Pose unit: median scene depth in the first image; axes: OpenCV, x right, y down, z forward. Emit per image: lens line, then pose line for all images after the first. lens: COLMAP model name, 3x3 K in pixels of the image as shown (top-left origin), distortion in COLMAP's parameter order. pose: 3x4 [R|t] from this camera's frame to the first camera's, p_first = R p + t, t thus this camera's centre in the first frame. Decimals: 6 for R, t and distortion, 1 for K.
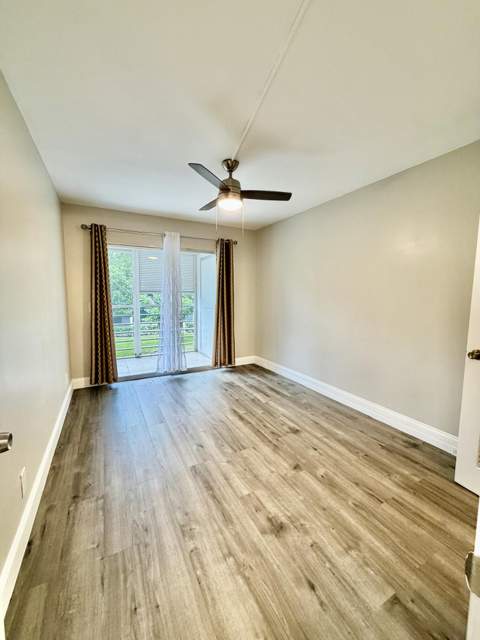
lens RADIAL K [[254.4, 0, 238.5], [0, 254.4, 320.0], [0, 0, 1]] dist [0.000888, -0.000048]
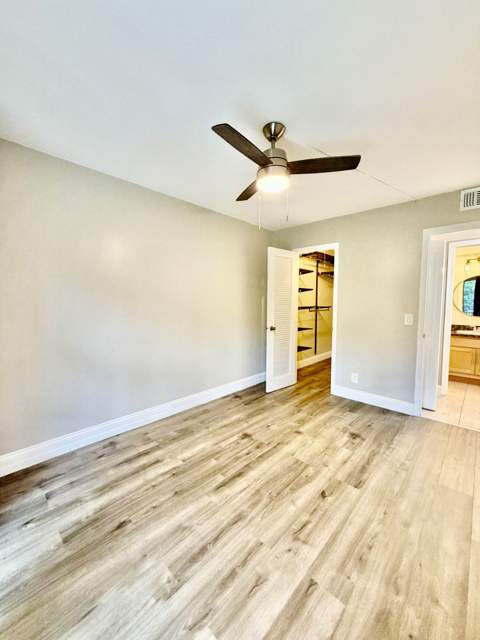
lens RADIAL K [[254.4, 0, 236.9], [0, 254.4, 322.4], [0, 0, 1]] dist [0.000888, -0.000048]
pose [[-0.309701, -0.086738, 0.946869, -0.711140], [0.089858, 0.988704, 0.119961, -0.143509], [-0.946578, 0.122236, -0.298409, 1.314701]]
